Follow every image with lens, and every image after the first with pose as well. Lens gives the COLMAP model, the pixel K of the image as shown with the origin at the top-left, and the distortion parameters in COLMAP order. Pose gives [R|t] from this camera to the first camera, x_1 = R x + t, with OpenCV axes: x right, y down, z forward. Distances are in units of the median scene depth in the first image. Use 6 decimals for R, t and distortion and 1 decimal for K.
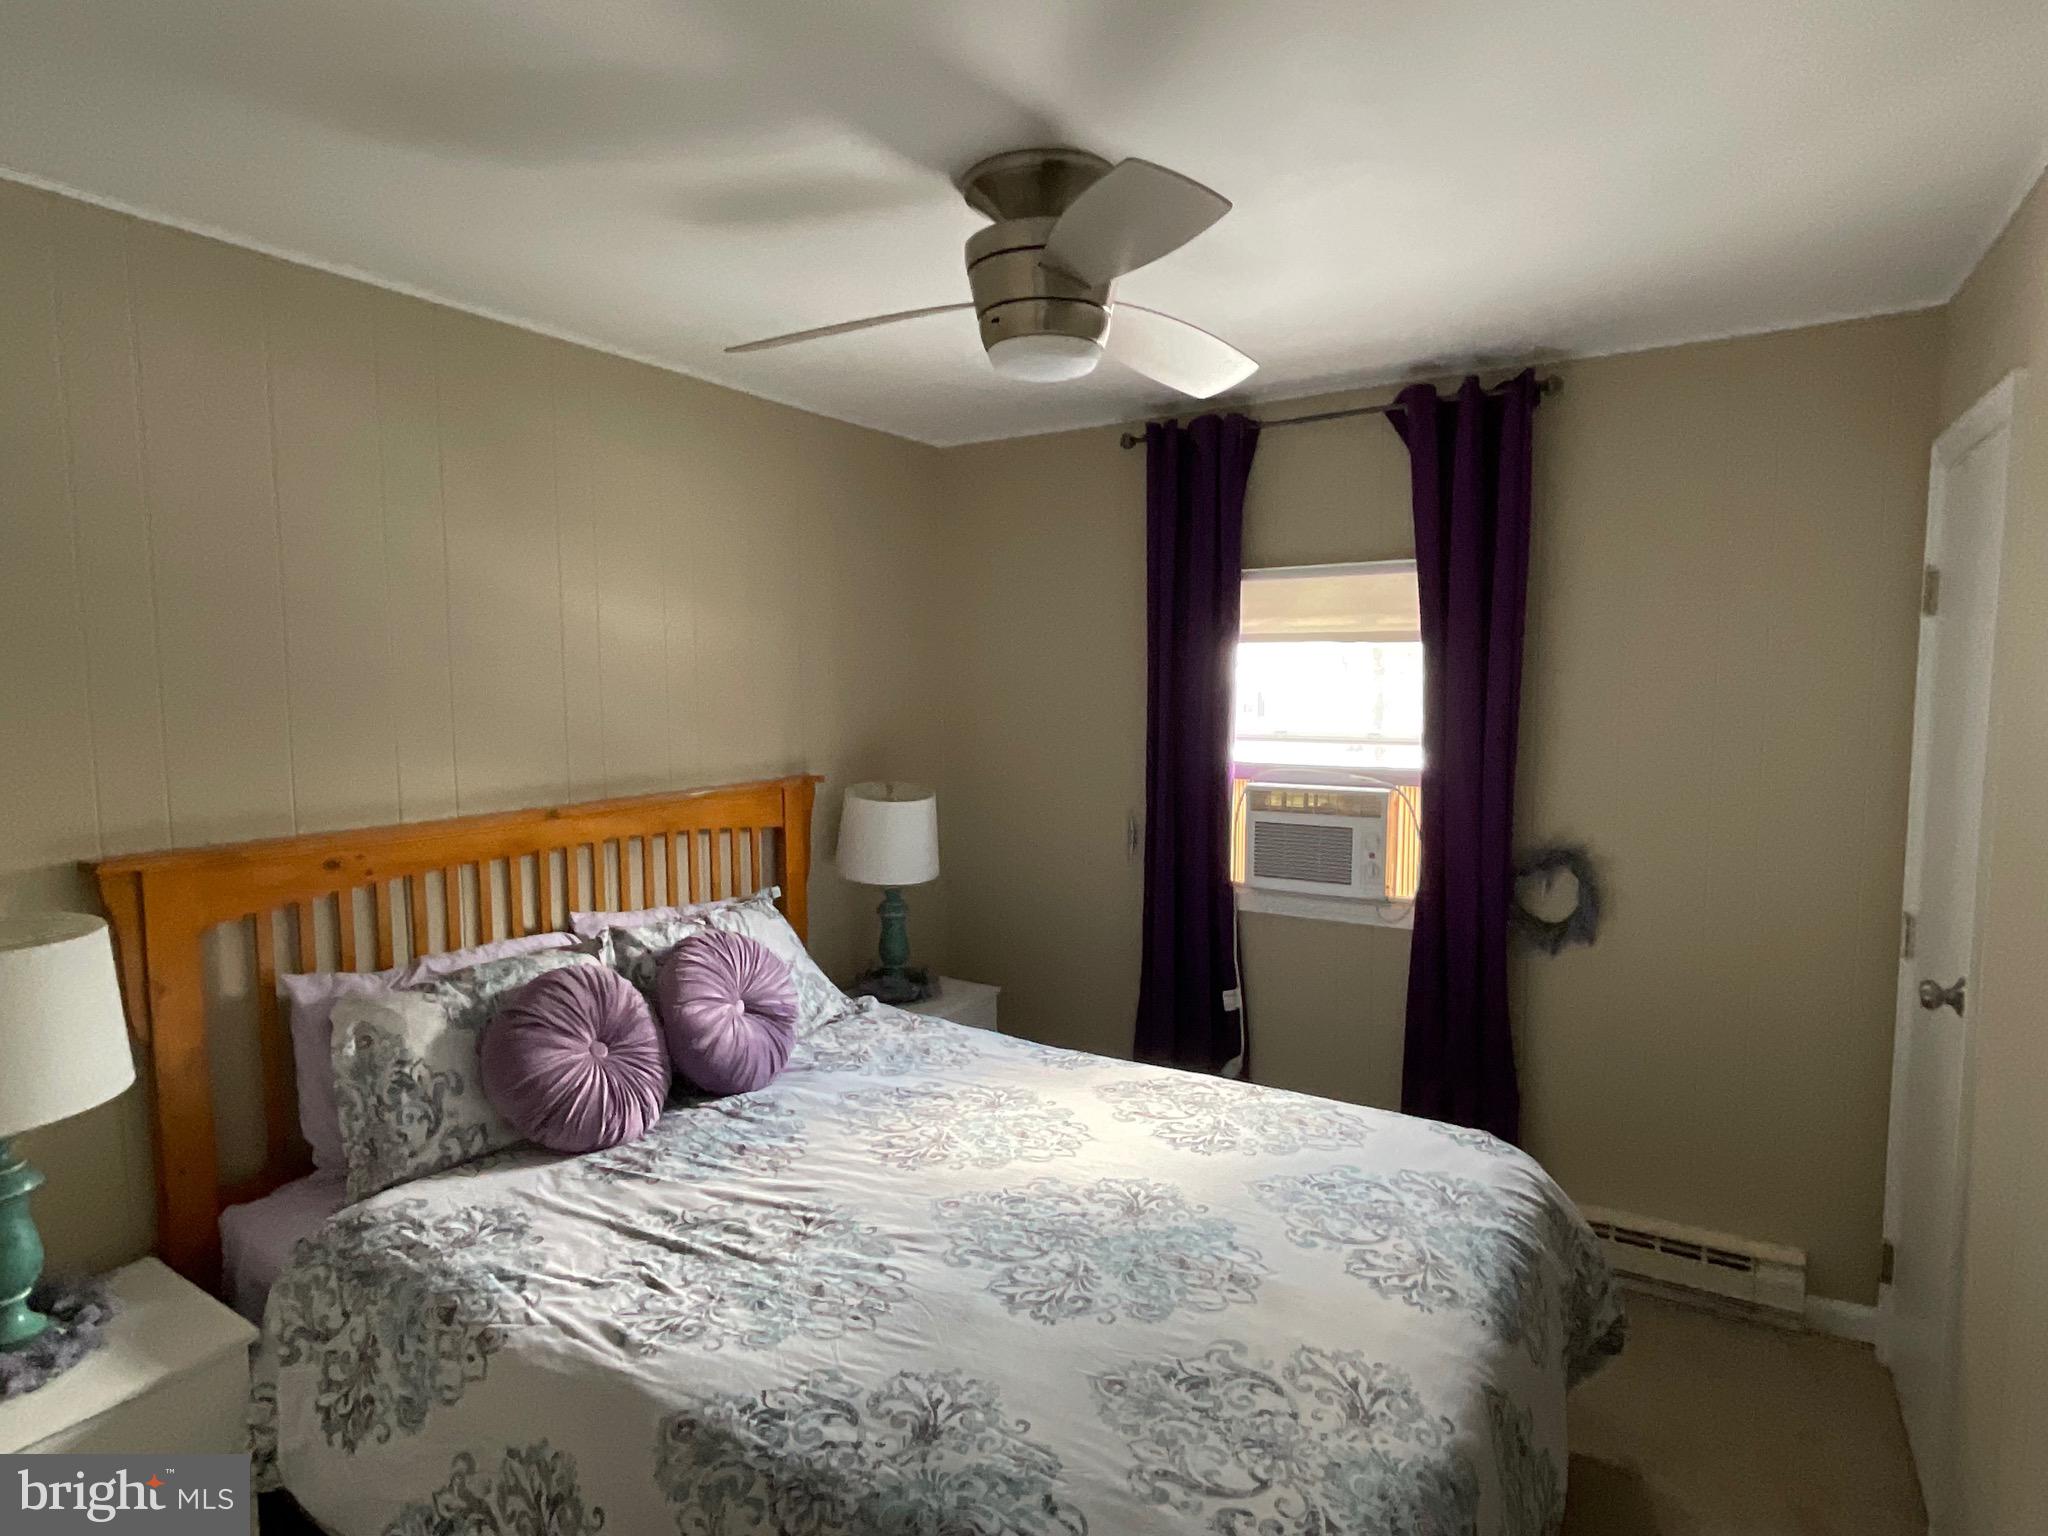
lens RADIAL K [[1109.7, 0, 1022.5], [0, 1109.7, 767.7], [0, 0, 1]] dist [-0.012662, 0.010416]
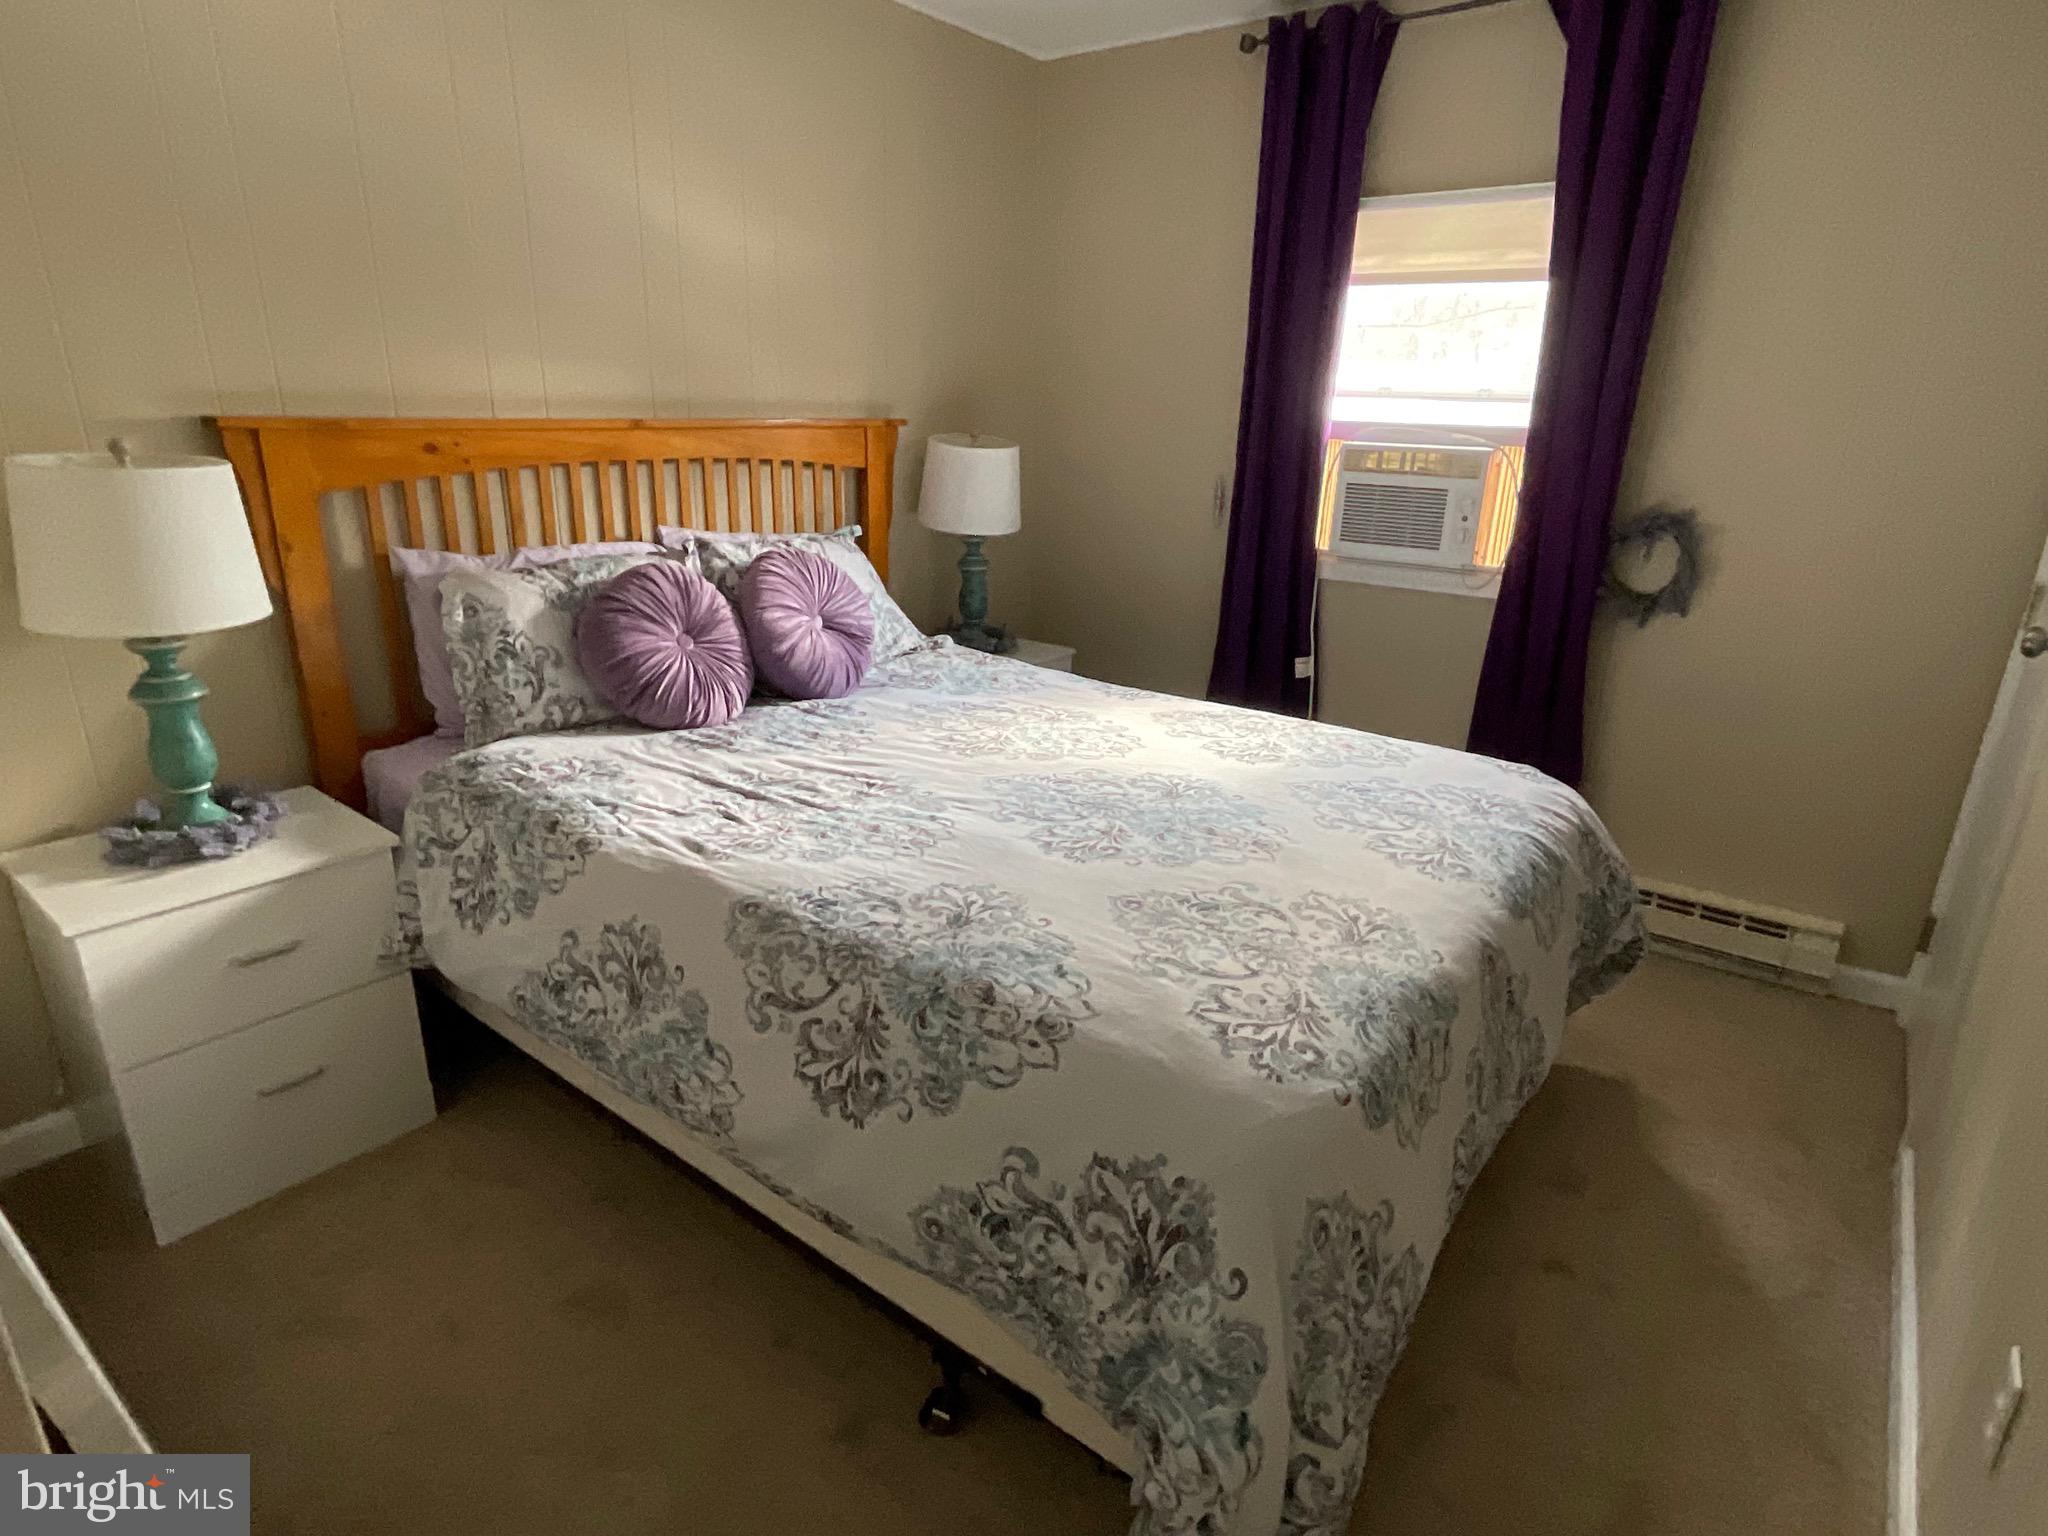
lens RADIAL K [[1109.7, 0, 1022.5], [0, 1109.7, 771.8], [0, 0, 1]] dist [-0.012662, 0.010416]
pose [[0.994546, 0.062016, -0.083863, 0.046770], [-0.040721, 0.971093, 0.235204, 0.140028], [0.096025, -0.230506, 0.968321, -0.036866]]
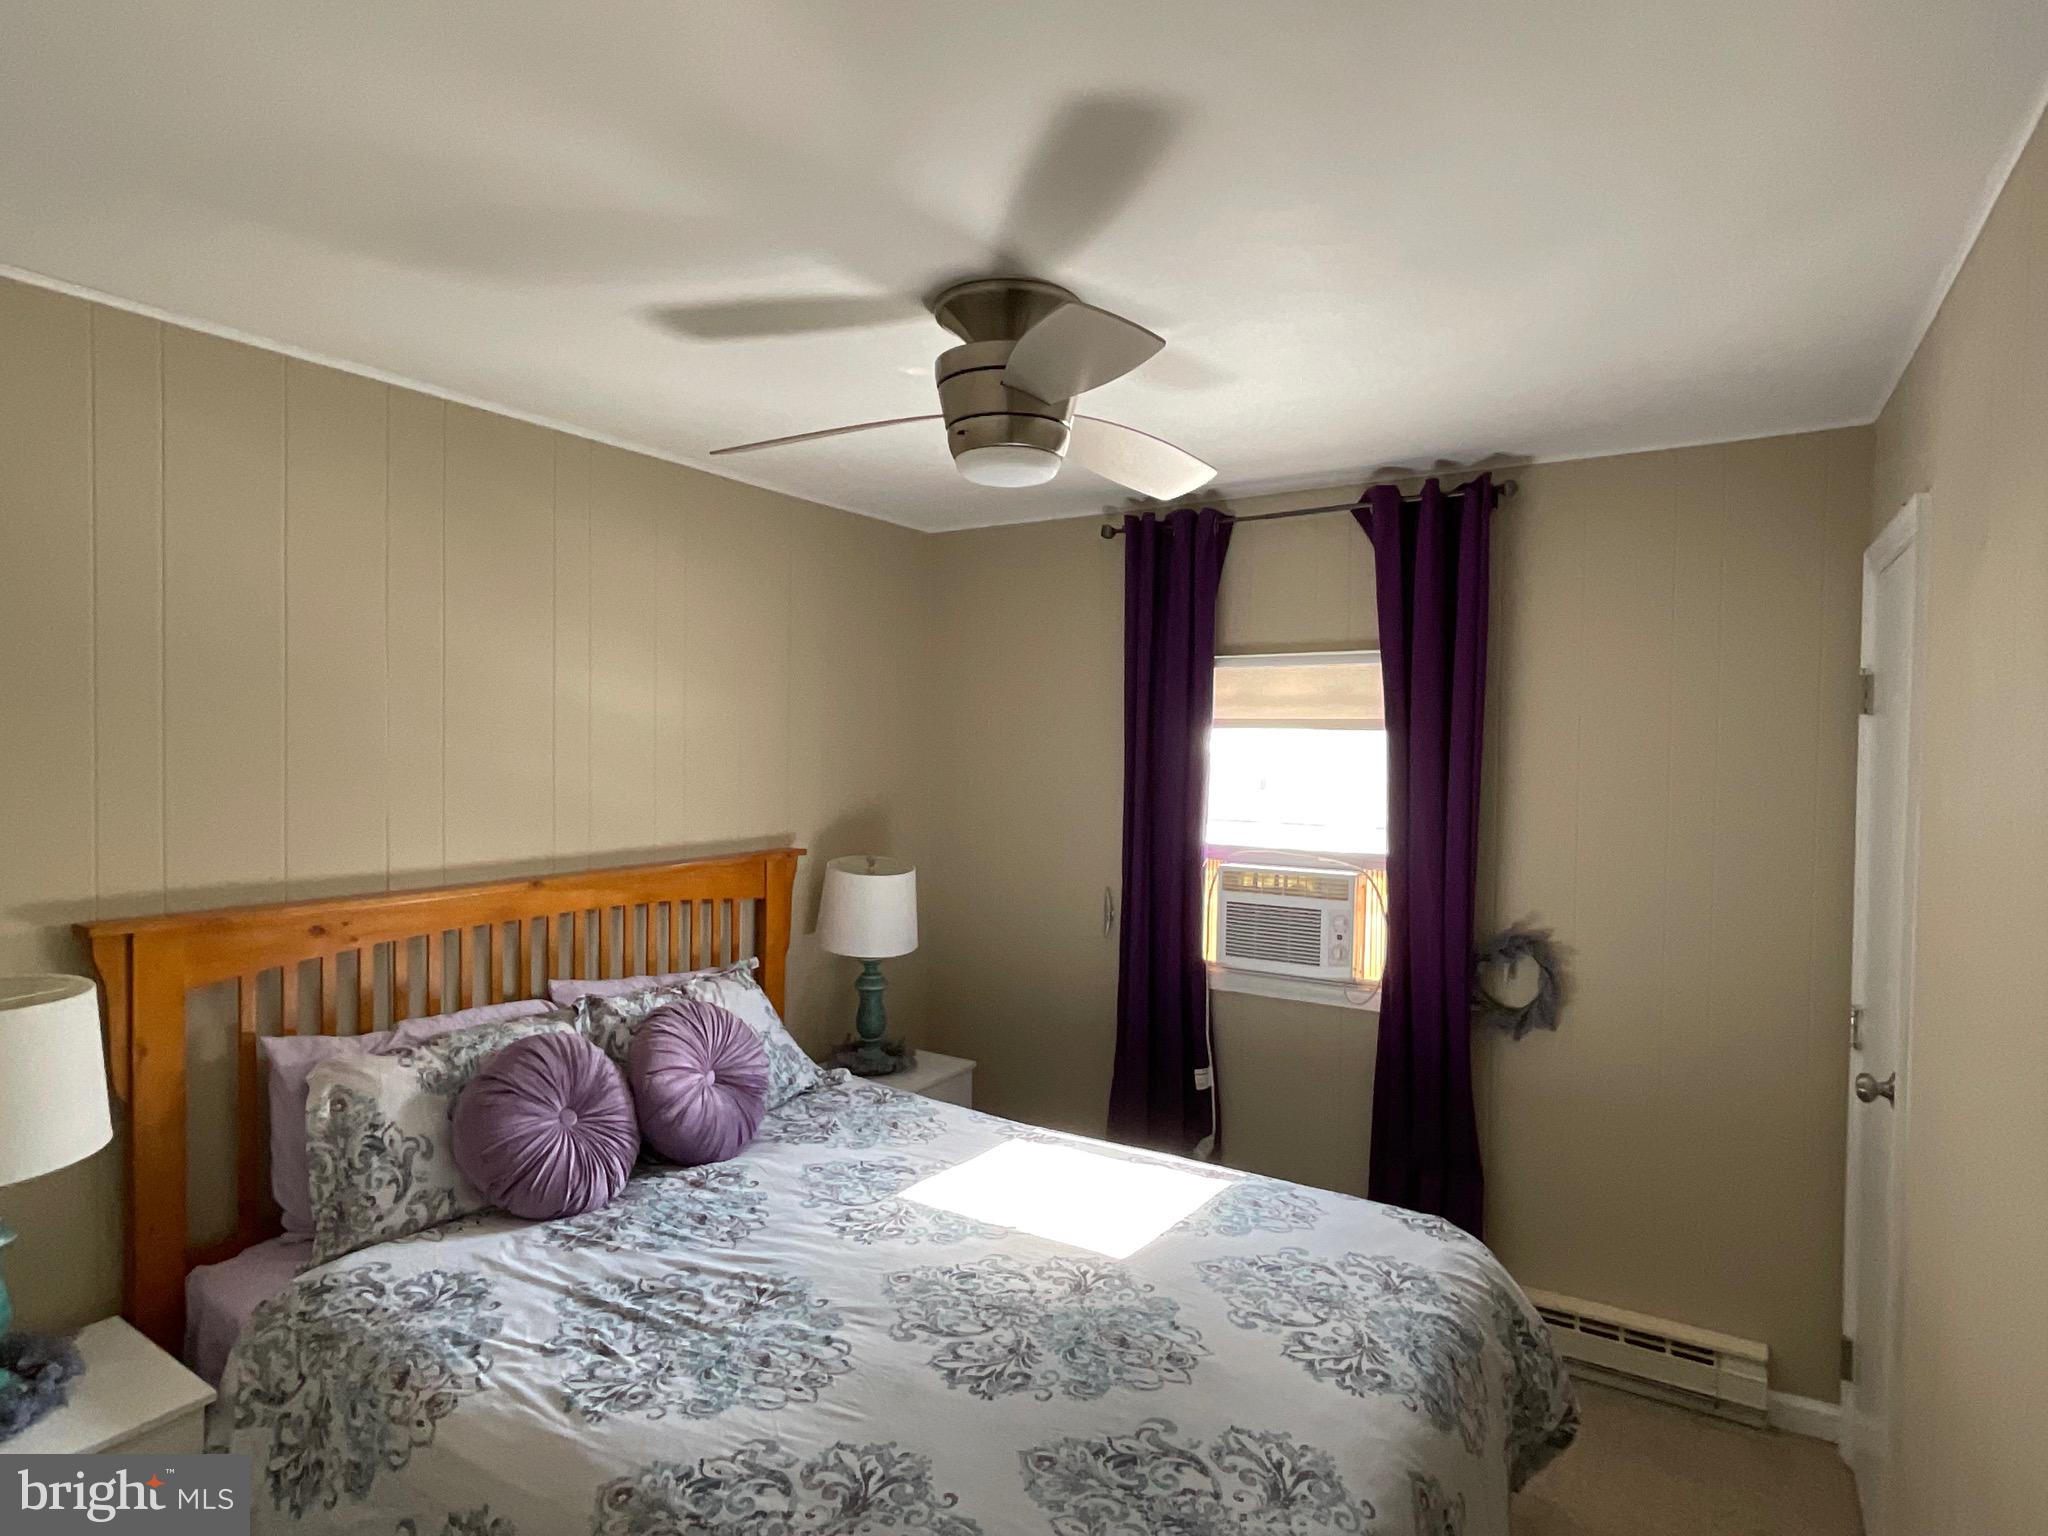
lens RADIAL K [[1109.7, 0, 1023.0], [0, 1109.7, 767.4], [0, 0, 1]] dist [-0.012662, 0.010416]
pose [[0.999829, 0.017827, -0.004965, 0.045508], [-0.018100, 0.997911, -0.062020, -0.014639], [0.003849, 0.062099, 0.998063, -0.048015]]
